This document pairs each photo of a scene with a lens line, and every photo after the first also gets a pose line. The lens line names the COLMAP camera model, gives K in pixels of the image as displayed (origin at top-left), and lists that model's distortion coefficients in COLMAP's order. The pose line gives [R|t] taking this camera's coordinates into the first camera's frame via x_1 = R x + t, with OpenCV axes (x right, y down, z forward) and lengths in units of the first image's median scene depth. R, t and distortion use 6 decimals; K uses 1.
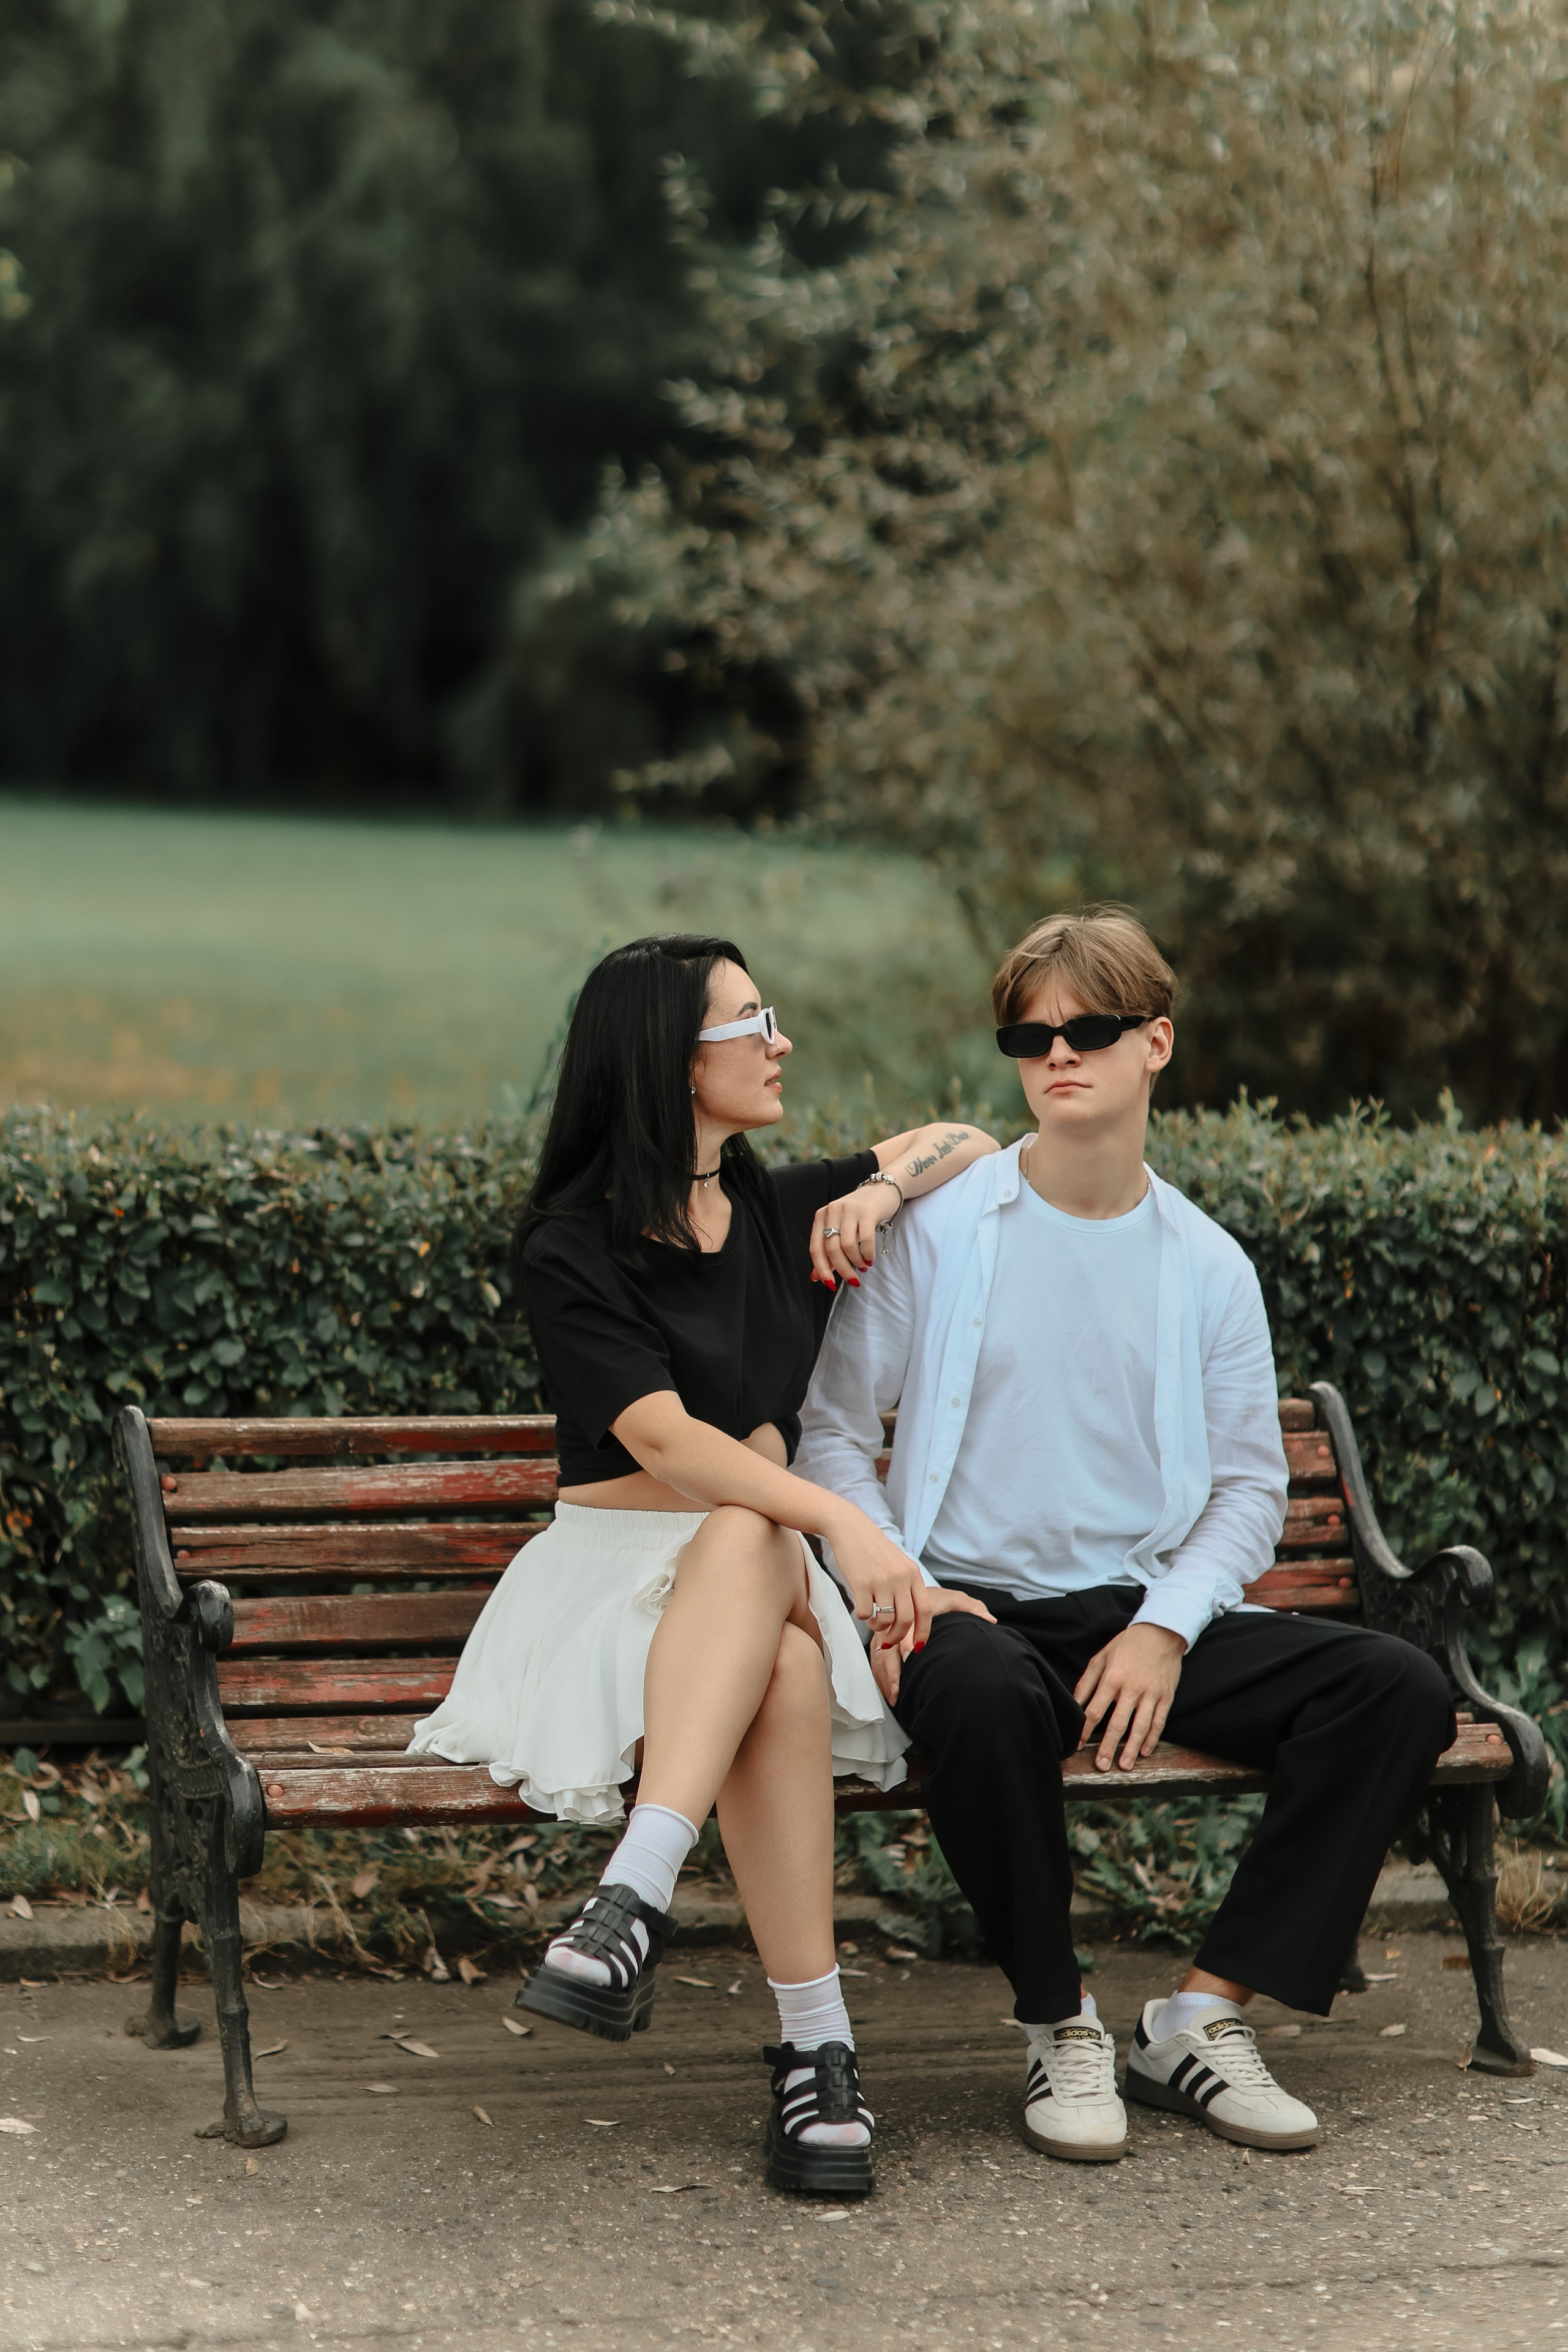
lens RADIAL K [[5653.1, 0, 787.3], [0, 5653.1, 1168.1], [0, 0, 1]] dist [-0.169013, 0.000000]
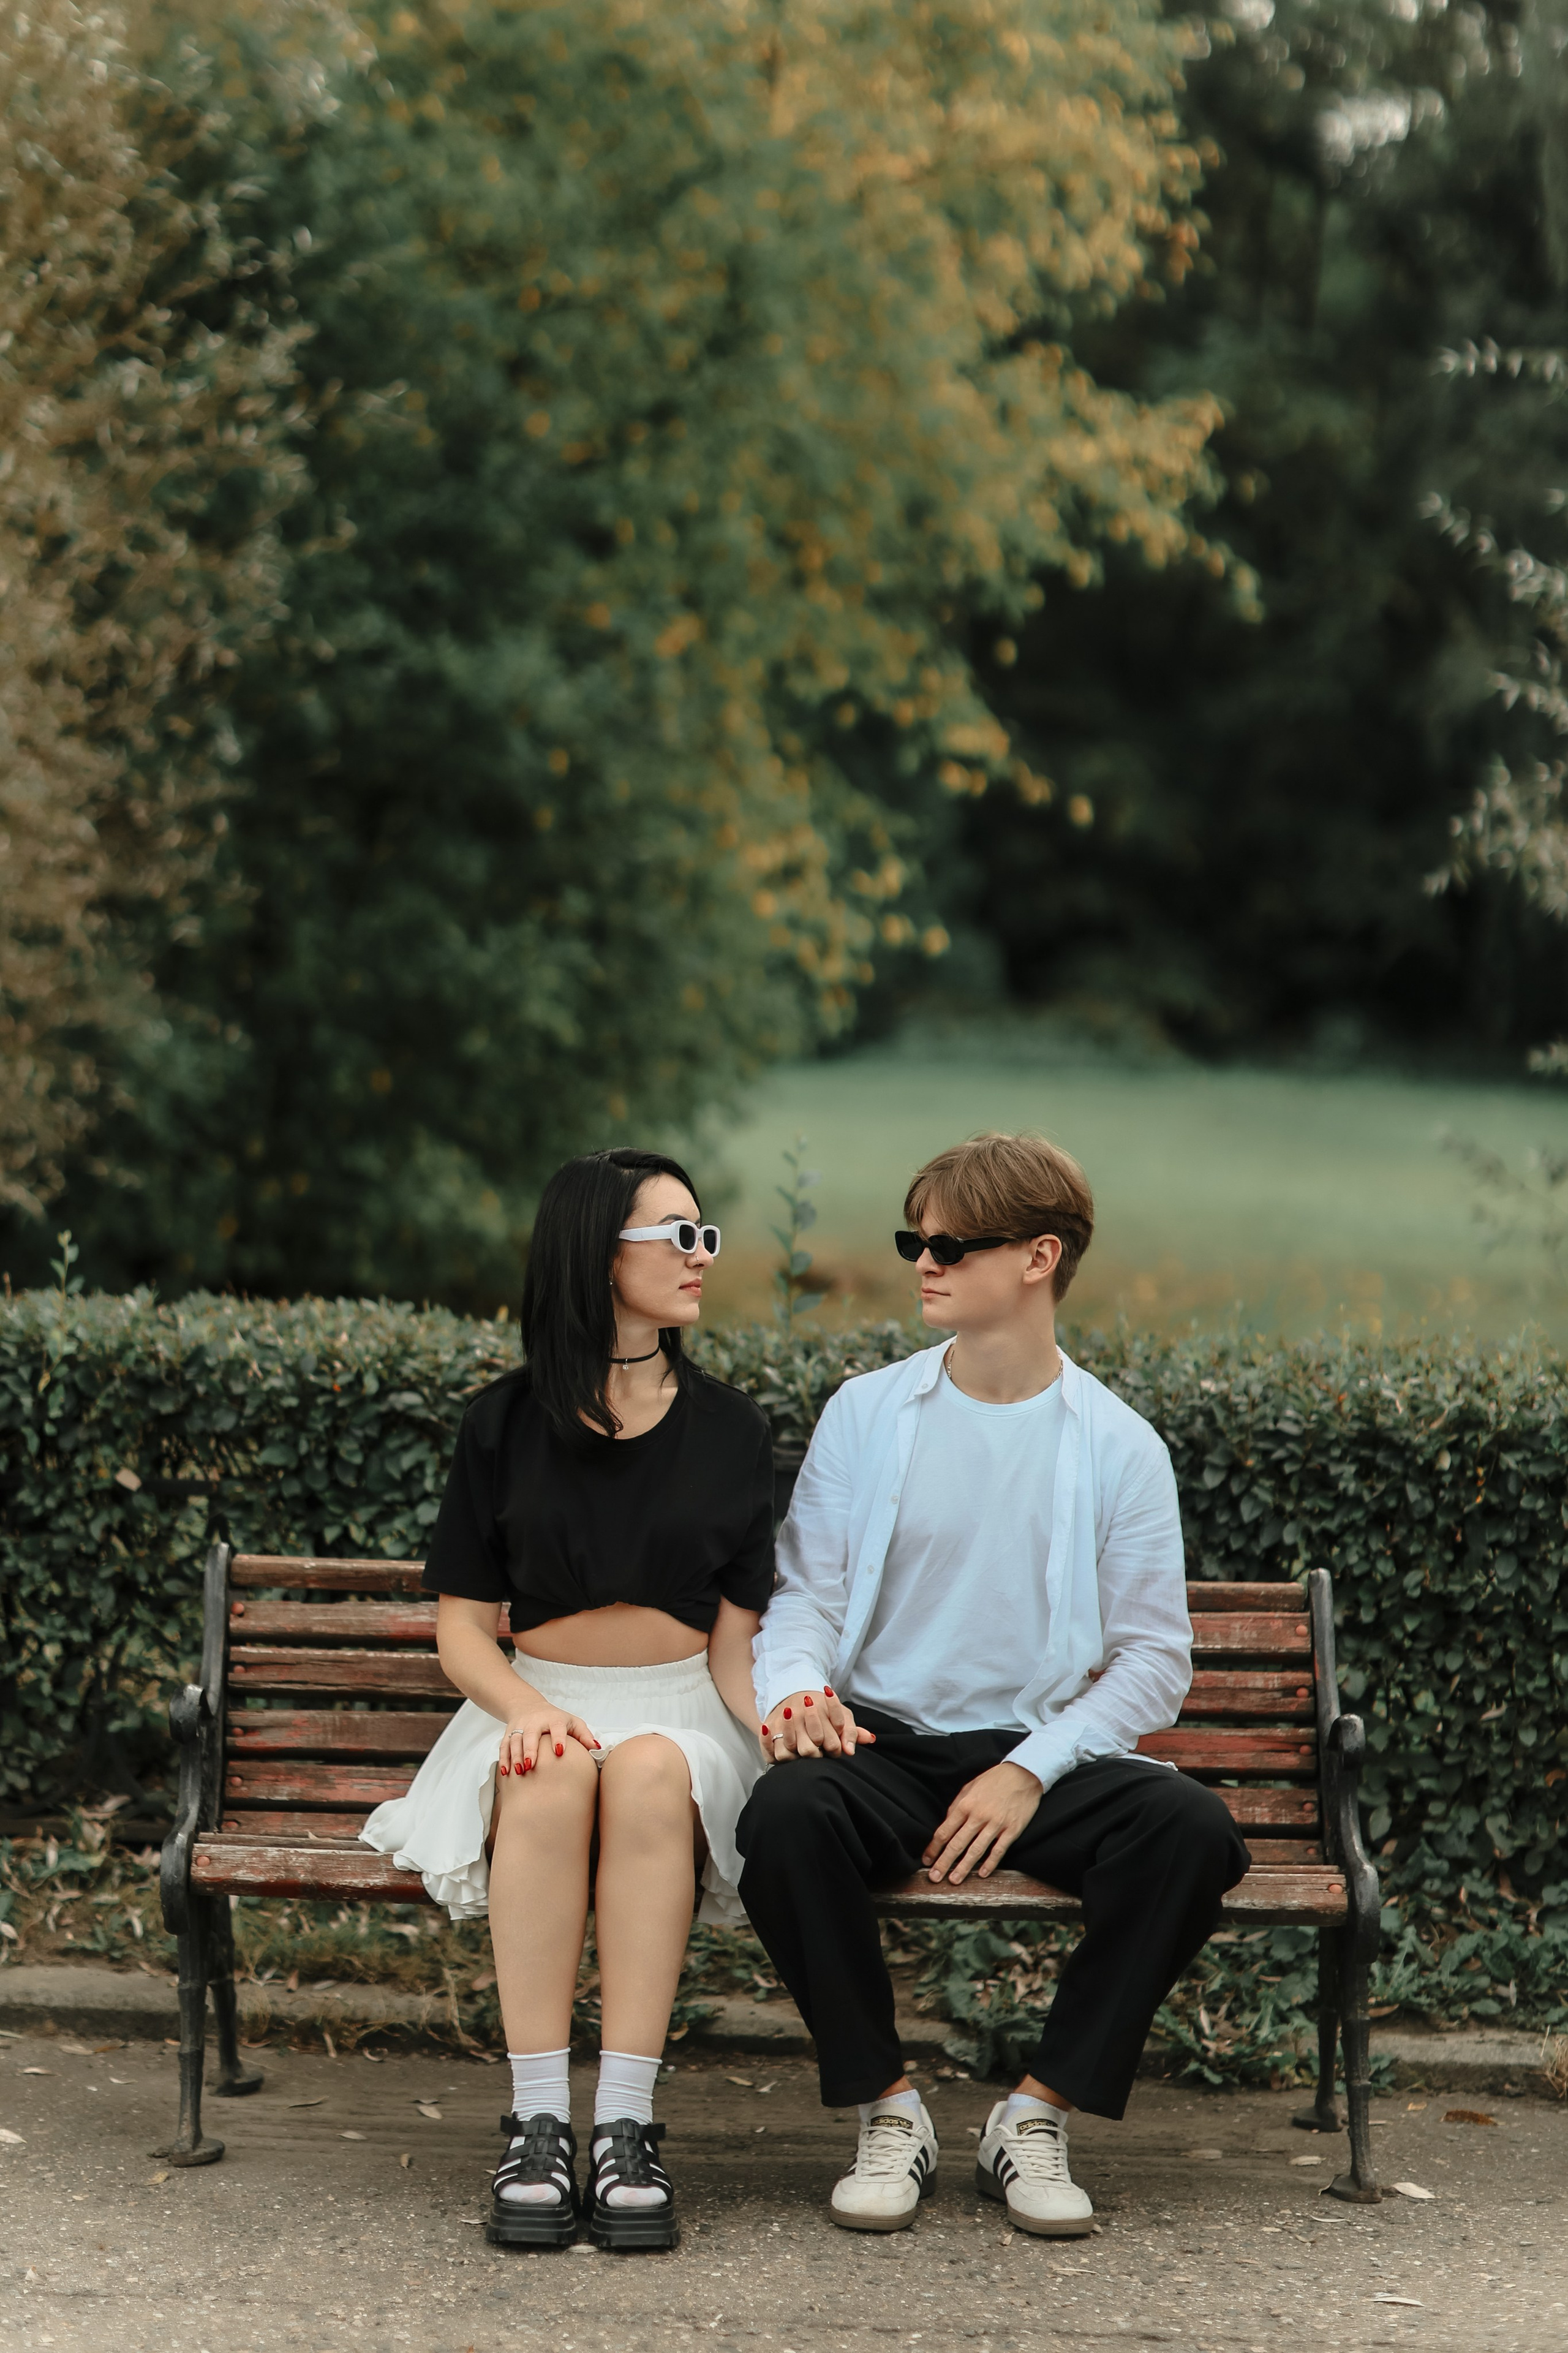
lens RADIAL K [[5655.0, 0, 776.4], [0, 5655.0, 1187.3], [0, 0, 1]] dist [-0.169013, 0.000000]
pose [[0.948345, 0.013510, -0.316952, 0.360393], [-0.030423, 0.998361, -0.048474, 0.021862], [0.315778, 0.055613, 0.947202, -0.073196]]
